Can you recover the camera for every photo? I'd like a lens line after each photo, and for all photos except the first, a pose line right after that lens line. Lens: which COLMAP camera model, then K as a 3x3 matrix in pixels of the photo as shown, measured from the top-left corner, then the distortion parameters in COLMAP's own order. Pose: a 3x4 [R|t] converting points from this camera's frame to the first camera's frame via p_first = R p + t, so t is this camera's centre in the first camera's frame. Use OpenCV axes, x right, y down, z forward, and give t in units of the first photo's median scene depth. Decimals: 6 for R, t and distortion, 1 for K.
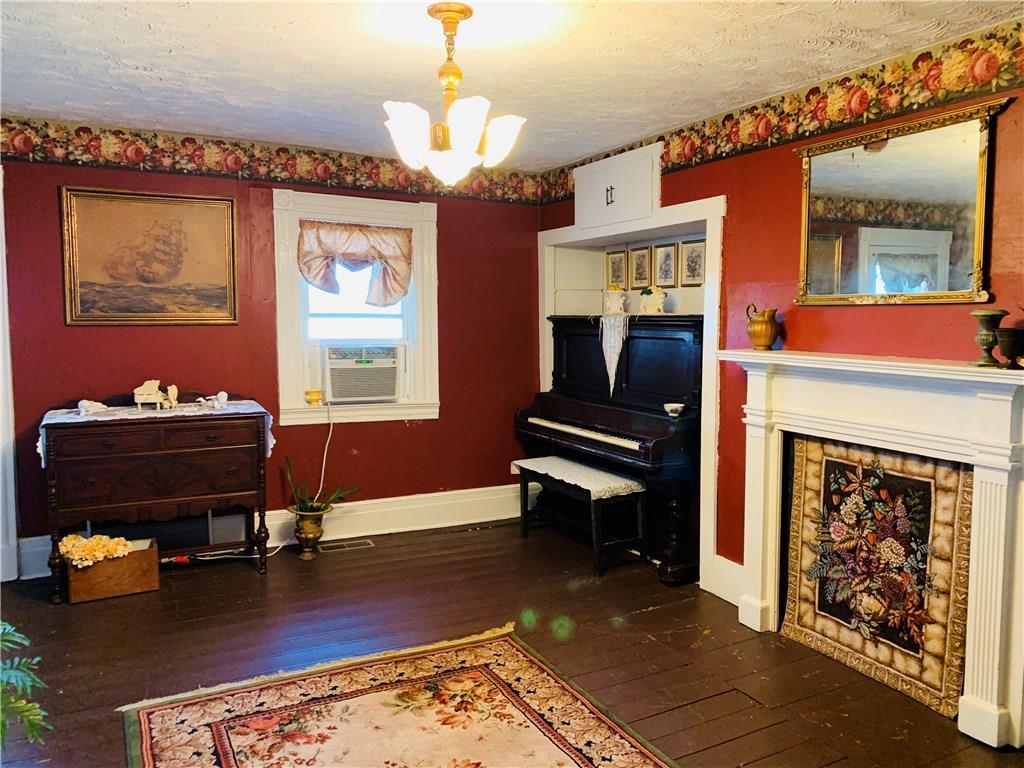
lens RADIAL K [[774.2, 0, 512.4], [0, 774.2, 390.9], [0, 0, 1]] dist [0.005021, -0.013452]
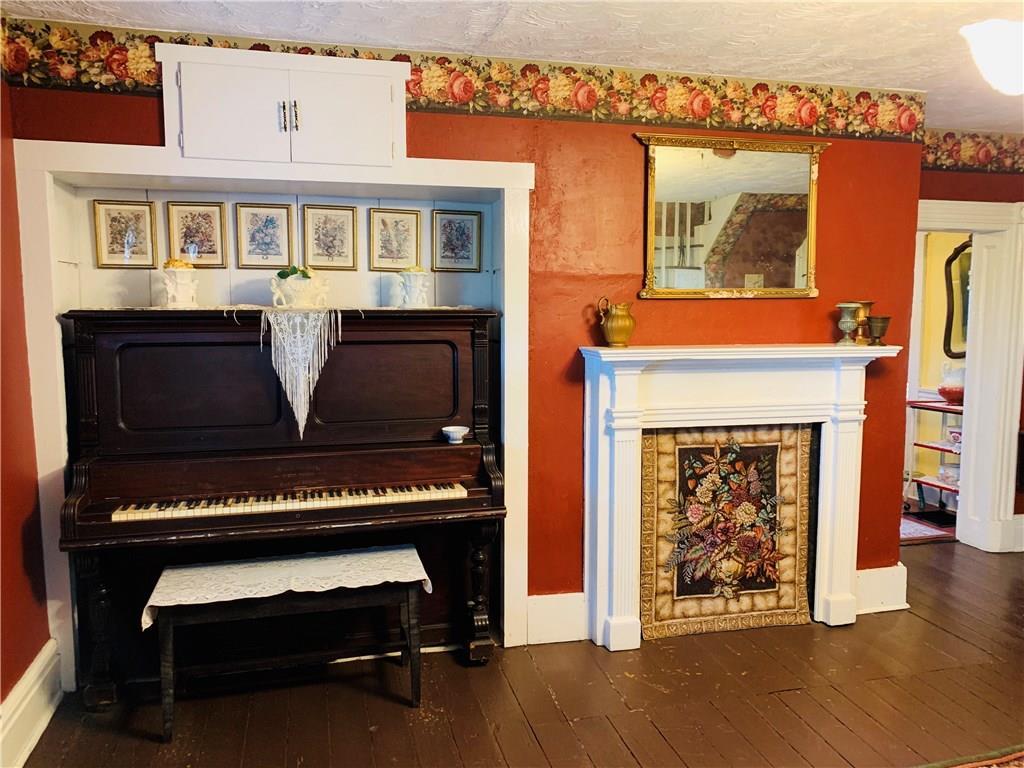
lens RADIAL K [[690.9, 0, 510.8], [0, 690.9, 368.3], [0, 0, 1]] dist [-0.001454, -0.005513]
pose [[0.256107, -0.085572, 0.962853, -0.537723], [0.097400, 0.993289, 0.062370, -0.098422], [-0.961729, 0.077809, 0.262723, 0.996450]]
